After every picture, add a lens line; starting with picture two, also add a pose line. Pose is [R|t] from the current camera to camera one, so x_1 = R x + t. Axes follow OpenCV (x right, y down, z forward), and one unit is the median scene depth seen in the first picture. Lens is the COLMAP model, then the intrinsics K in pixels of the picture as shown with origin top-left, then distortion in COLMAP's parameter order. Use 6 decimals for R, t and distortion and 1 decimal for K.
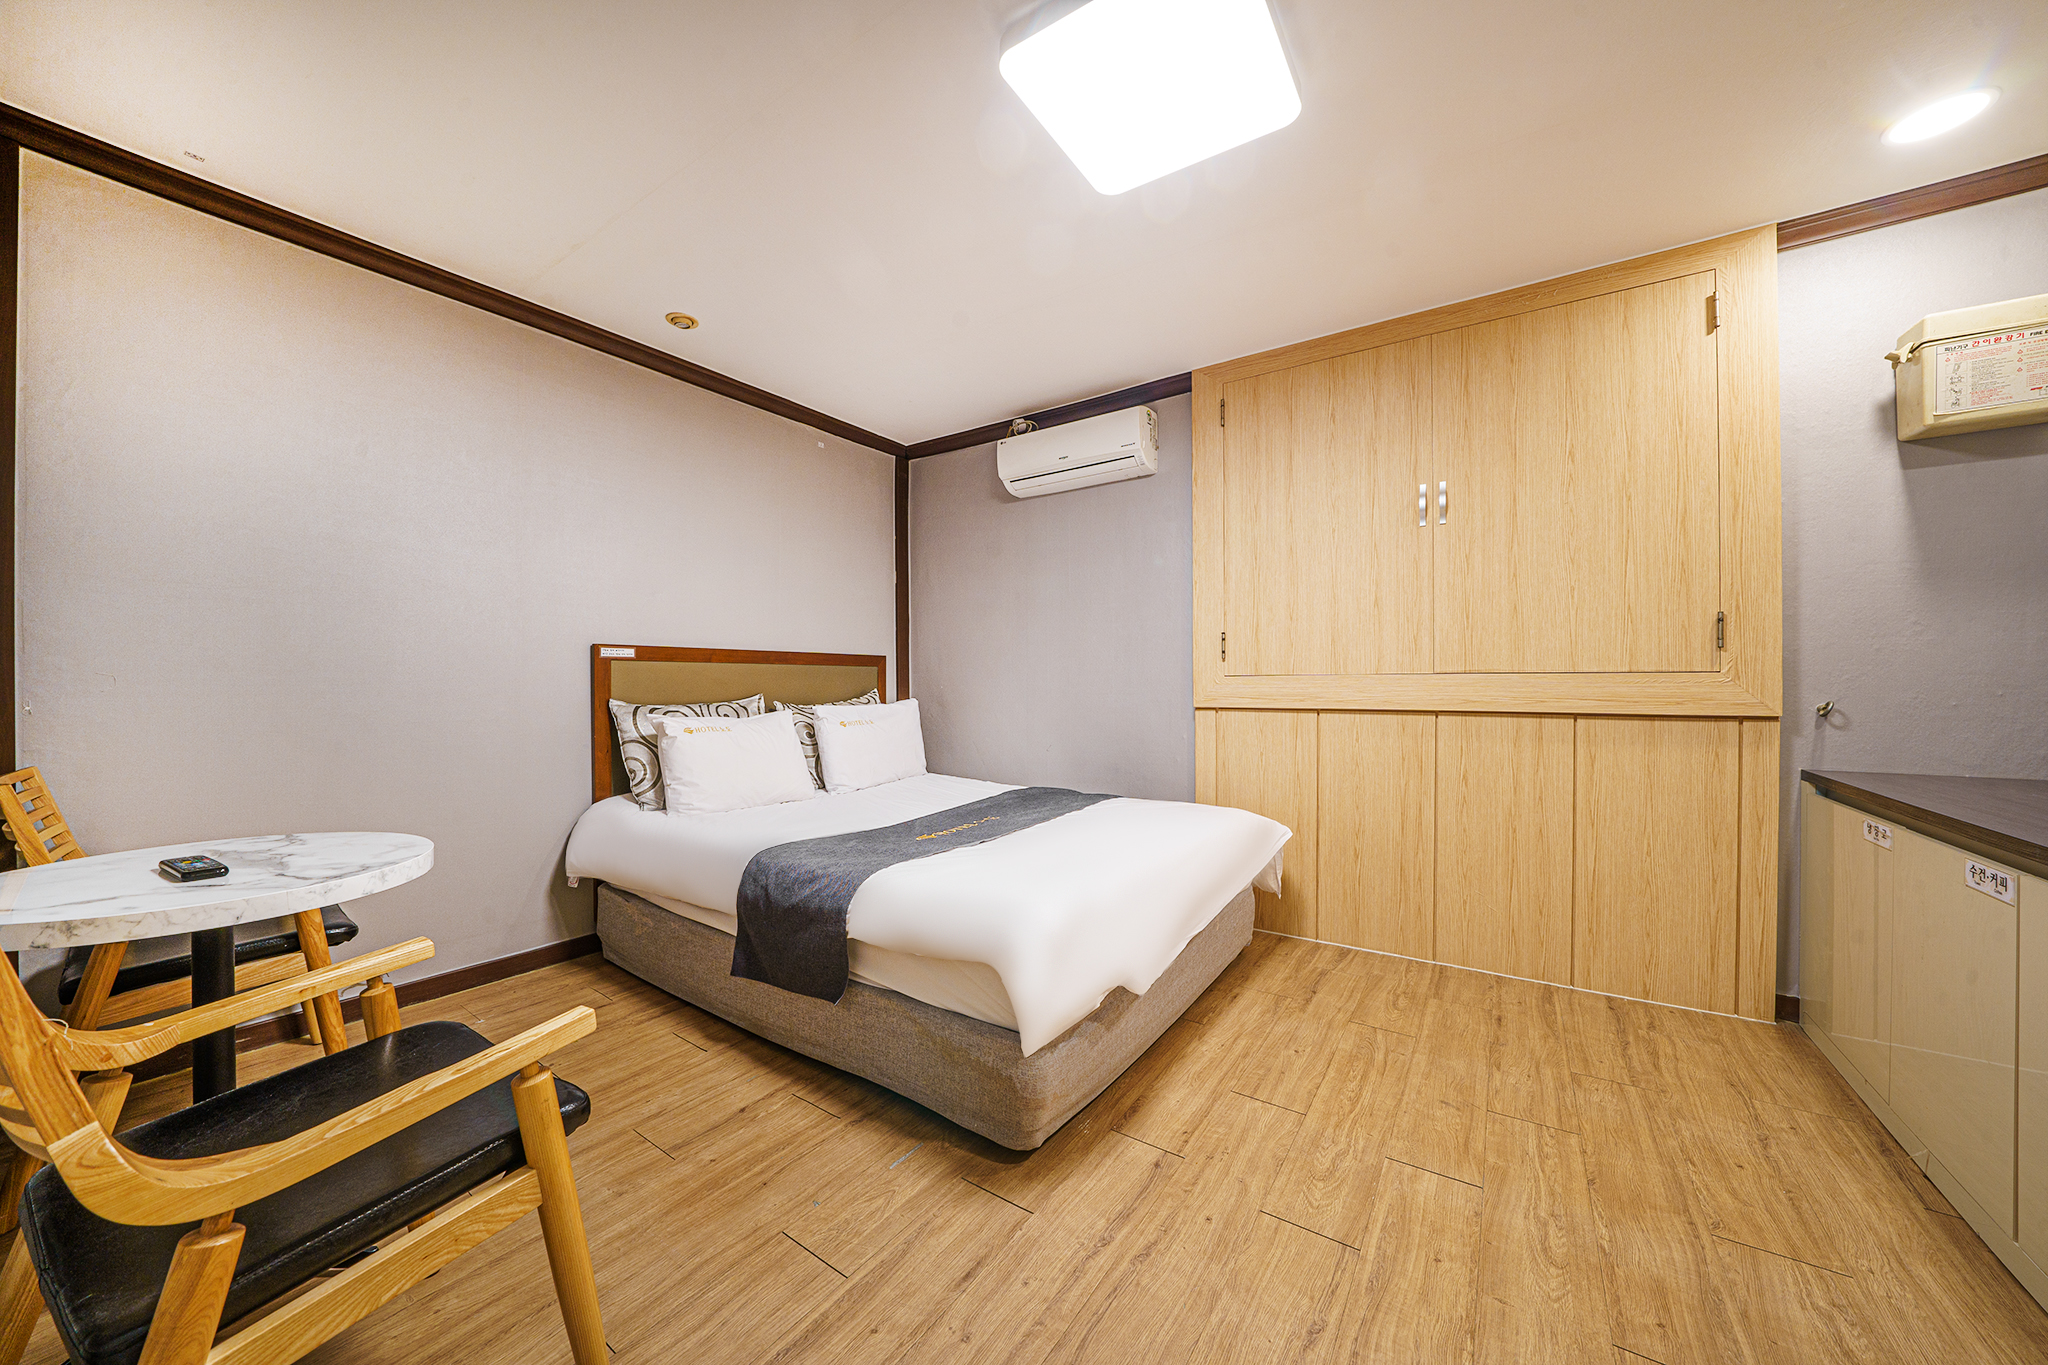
lens RADIAL K [[709.7, 0, 1022.3], [0, 709.7, 684.8], [0, 0, 1]] dist [-0.027395, 0.003232]
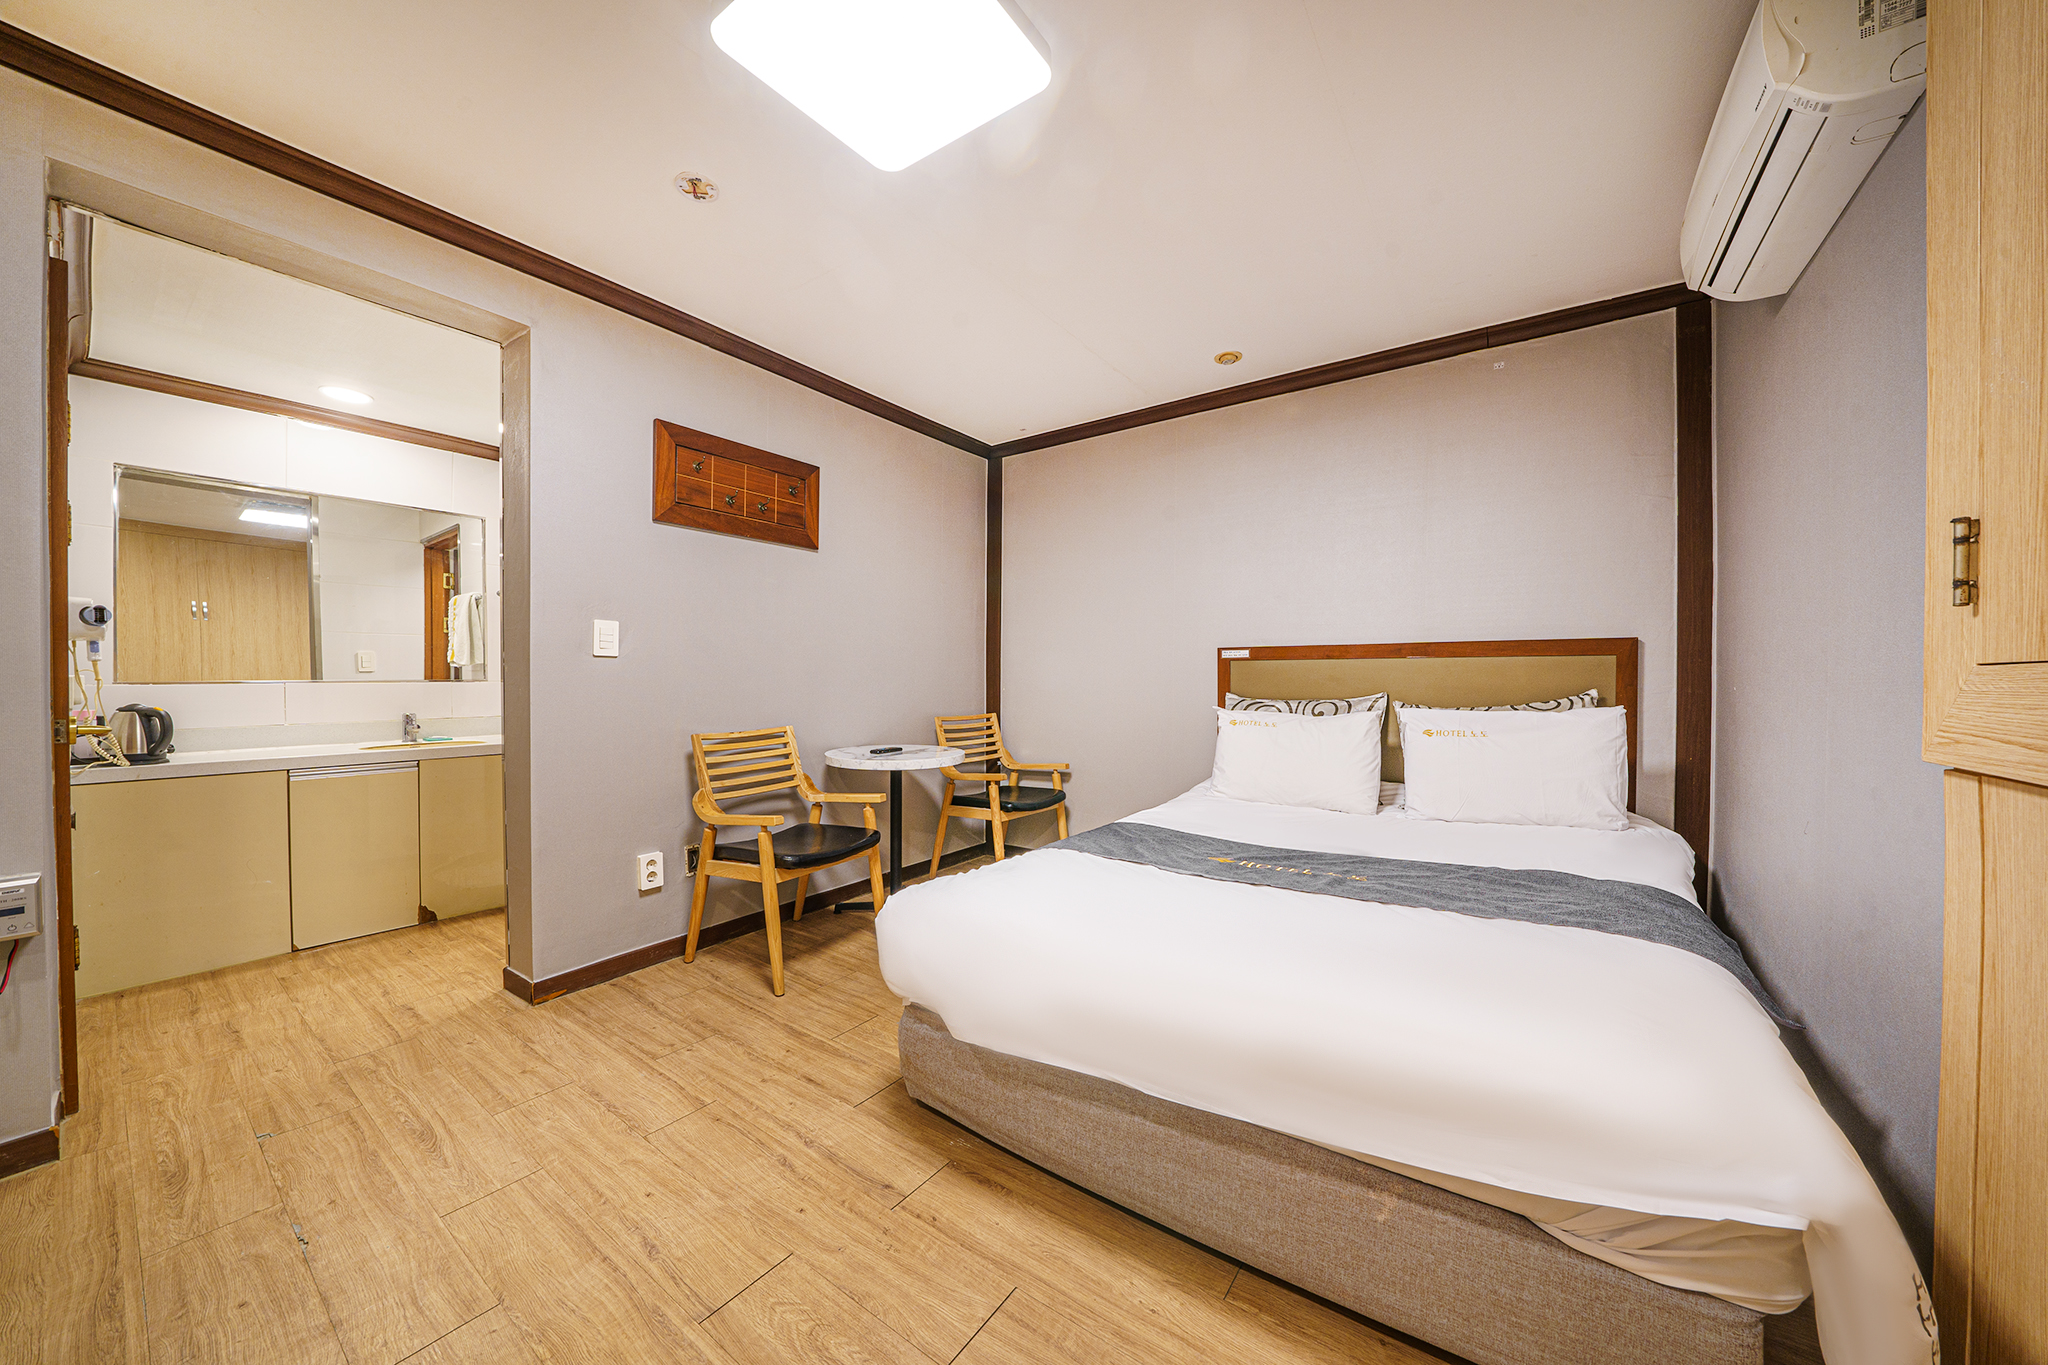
lens RADIAL K [[709.7, 0, 1022.3], [0, 709.7, 684.8], [0, 0, 1]] dist [-0.027395, 0.003232]
pose [[-0.022095, 0.013463, -0.999665, 0.858259], [-0.001626, 0.999908, 0.013502, -0.012466], [0.999755, 0.001924, -0.022071, 0.907834]]
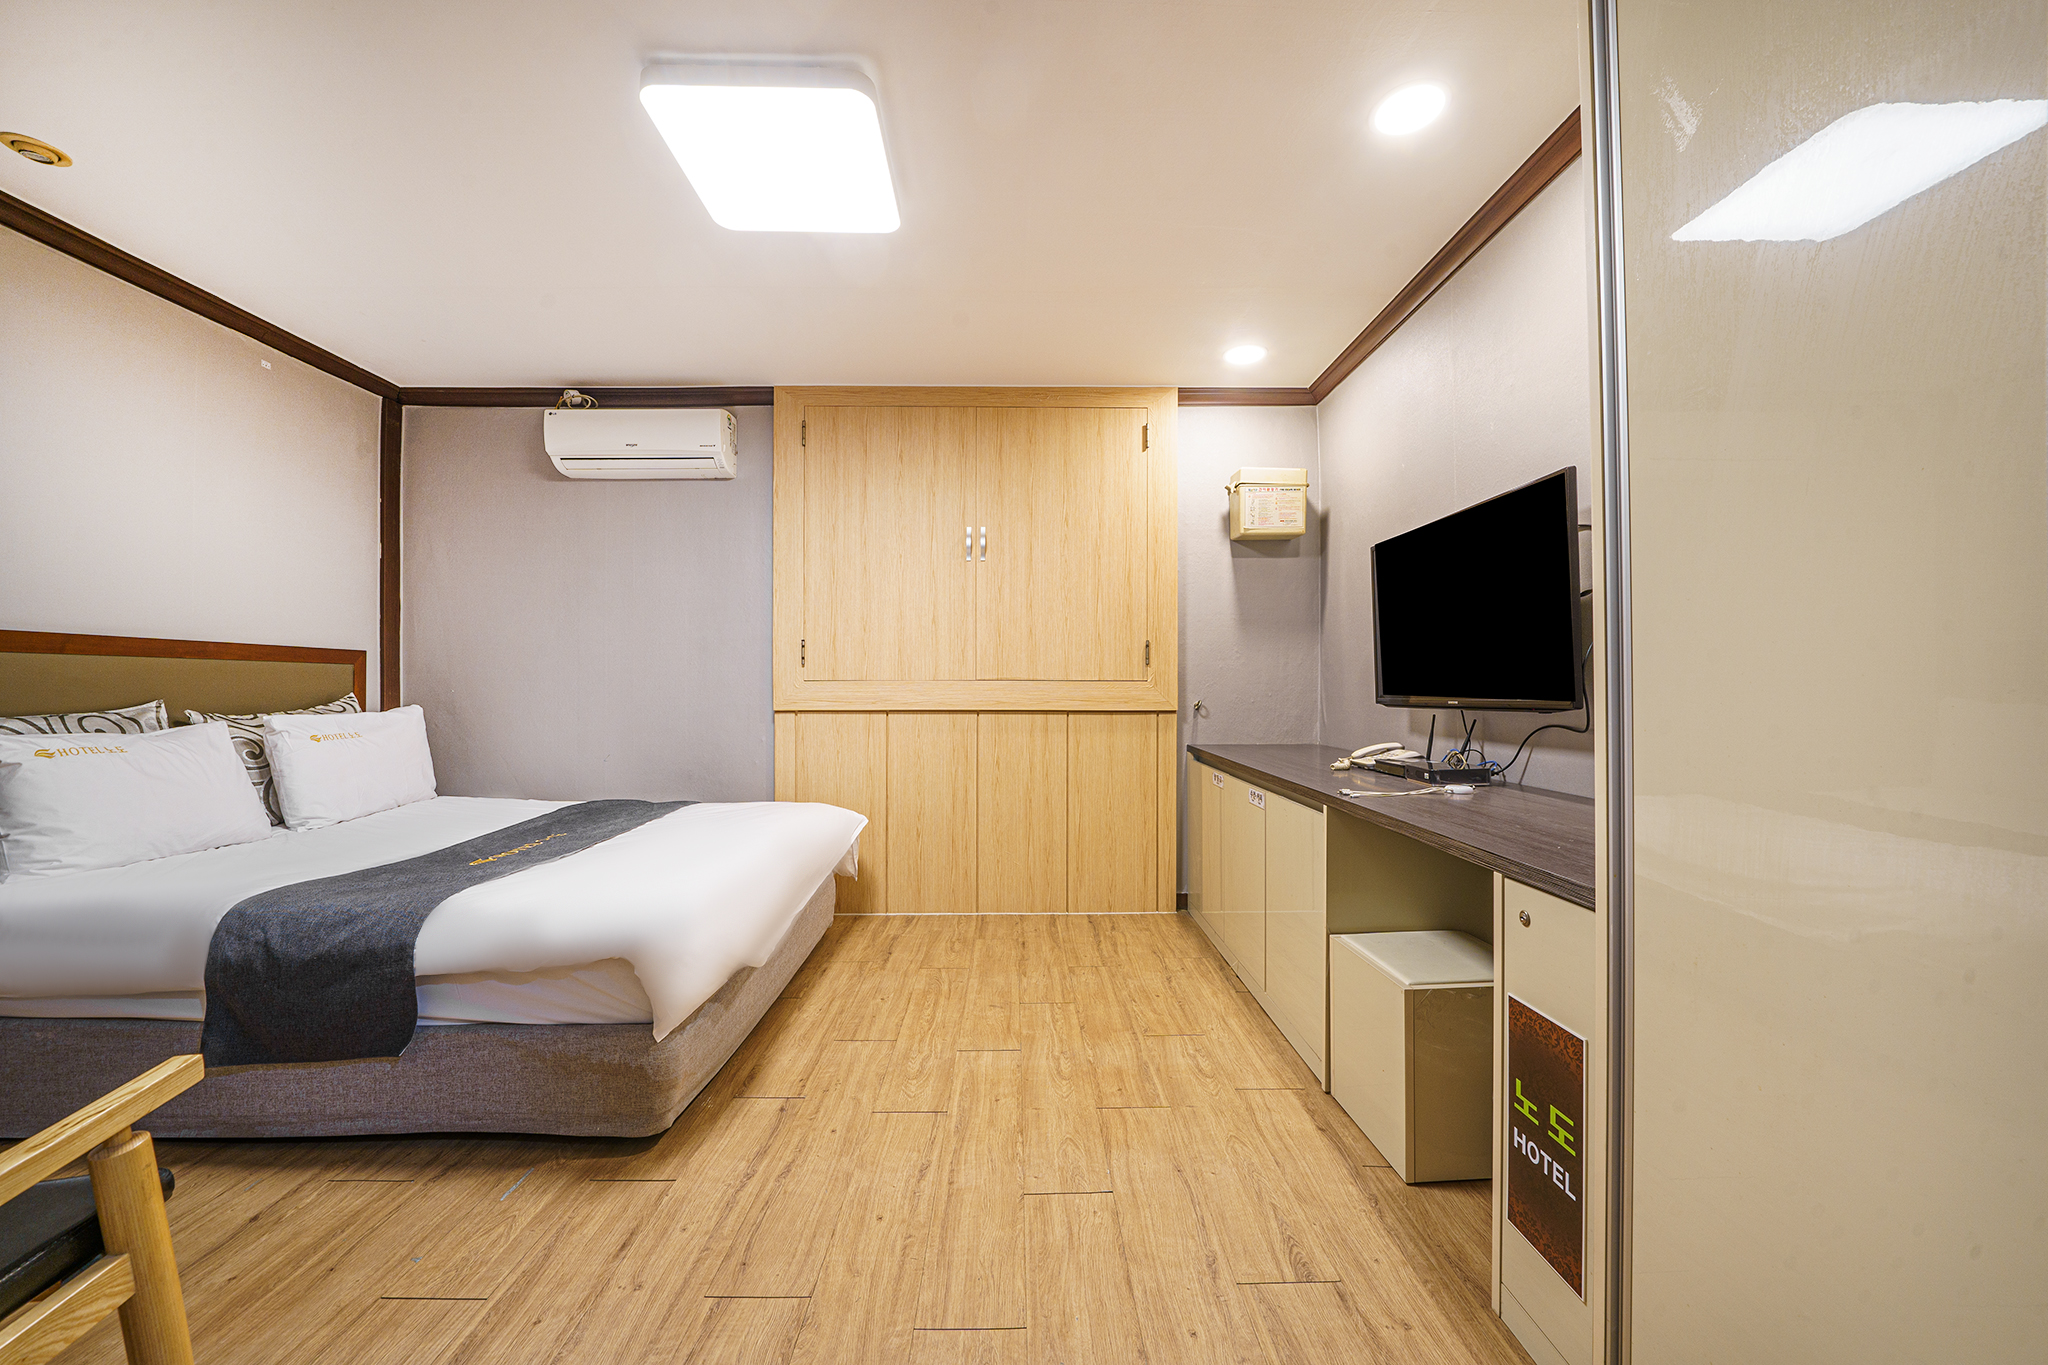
lens RADIAL K [[757.8, 0, 1016.4], [0, 757.8, 676.2], [0, 0, 1]] dist [-0.001504, -0.000080]
pose [[0.820750, 0.012345, 0.571154, -0.156188], [-0.001973, 0.999822, -0.018774, 0.002300], [-0.571284, 0.014282, 0.820628, -0.179744]]
